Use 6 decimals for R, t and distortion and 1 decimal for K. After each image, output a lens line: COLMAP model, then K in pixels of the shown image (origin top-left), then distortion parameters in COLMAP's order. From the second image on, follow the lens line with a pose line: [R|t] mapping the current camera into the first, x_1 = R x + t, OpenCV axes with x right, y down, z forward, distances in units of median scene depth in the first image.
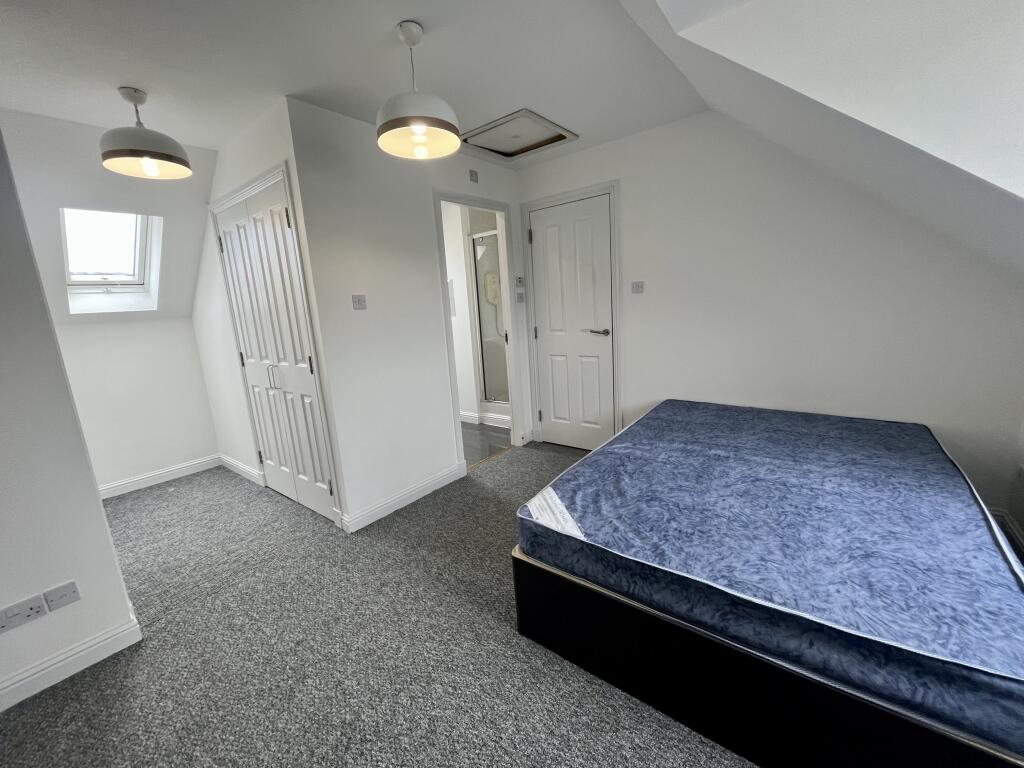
lens RADIAL K [[417.0, 0, 510.0], [0, 417.0, 383.2], [0, 0, 1]] dist [-0.001271, -0.000177]
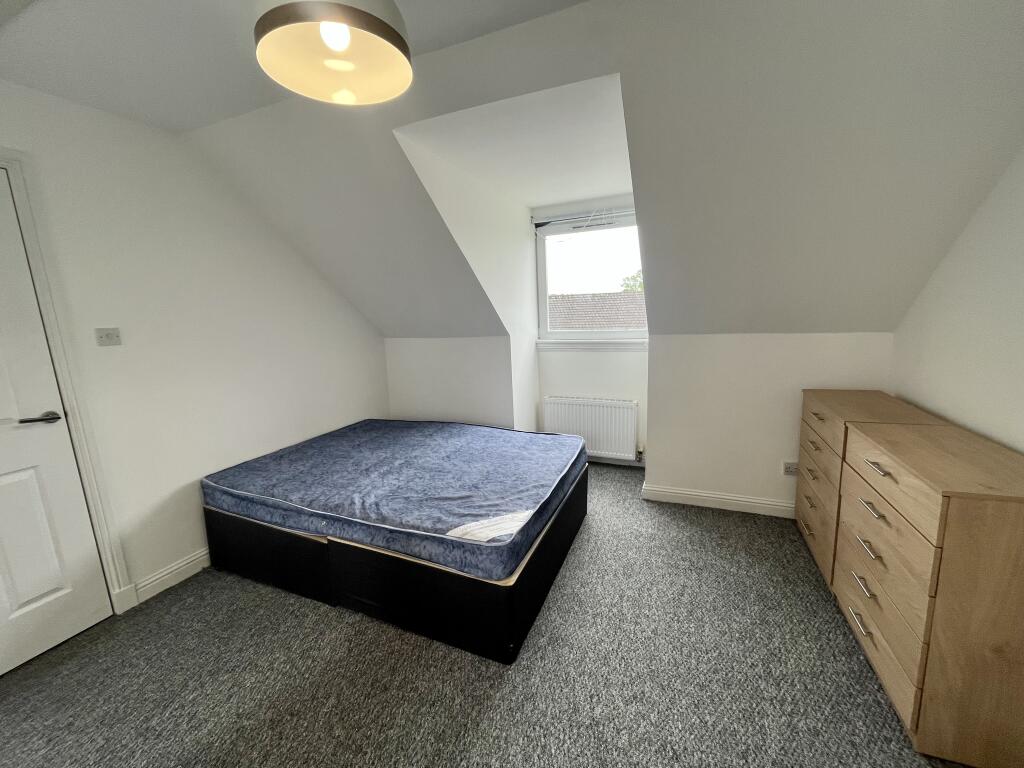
lens RADIAL K [[417.0, 0, 510.0], [0, 417.0, 383.2], [0, 0, 1]] dist [-0.001271, -0.000177]
pose [[-0.260147, -0.099285, 0.960451, -0.837832], [0.239262, 0.957049, 0.163739, -0.203817], [-0.935456, 0.272395, -0.225218, 1.006901]]
